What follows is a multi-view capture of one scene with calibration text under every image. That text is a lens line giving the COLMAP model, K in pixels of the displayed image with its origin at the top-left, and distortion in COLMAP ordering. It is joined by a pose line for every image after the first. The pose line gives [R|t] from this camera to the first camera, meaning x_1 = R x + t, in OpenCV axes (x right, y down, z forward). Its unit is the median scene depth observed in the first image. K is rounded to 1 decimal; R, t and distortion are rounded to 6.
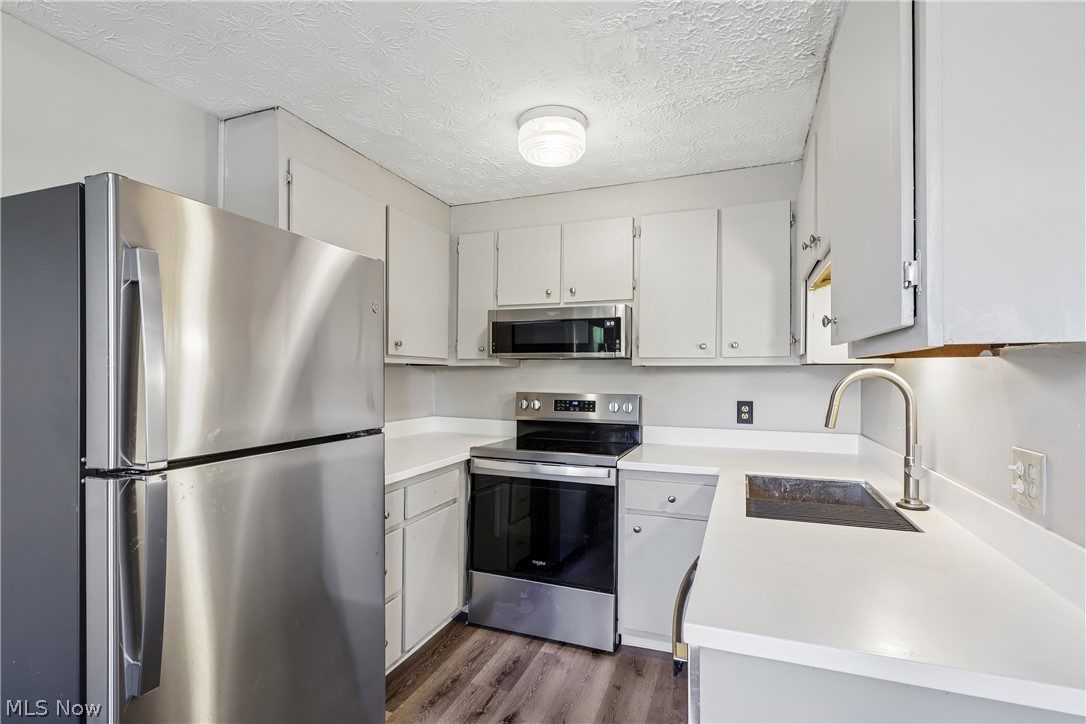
lens RADIAL K [[512.9, 0, 547.8], [0, 512.9, 377.0], [0, 0, 1]] dist [-0.002477, -0.000437]
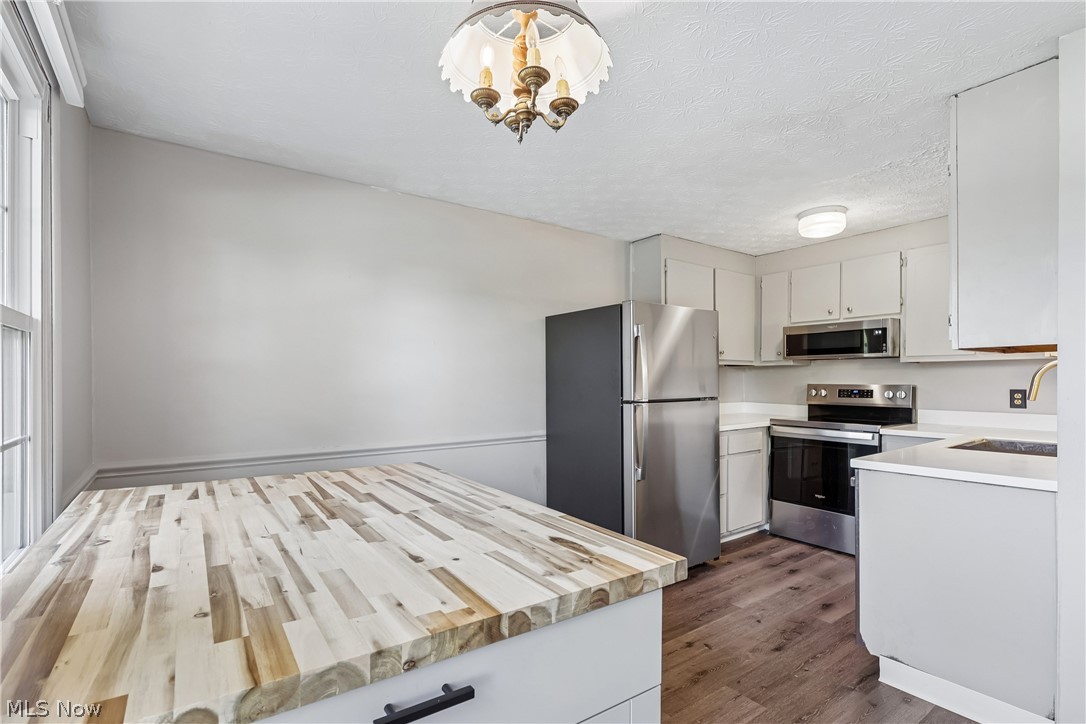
lens RADIAL K [[512.5, 0, 540.0], [0, 512.5, 380.7], [0, 0, 1]] dist [0.001058, 0.000600]
pose [[0.831057, -0.005567, -0.556160, 0.125995], [0.003952, 0.999984, -0.004105, 0.027769], [0.556173, 0.001214, 0.831065, -0.636247]]
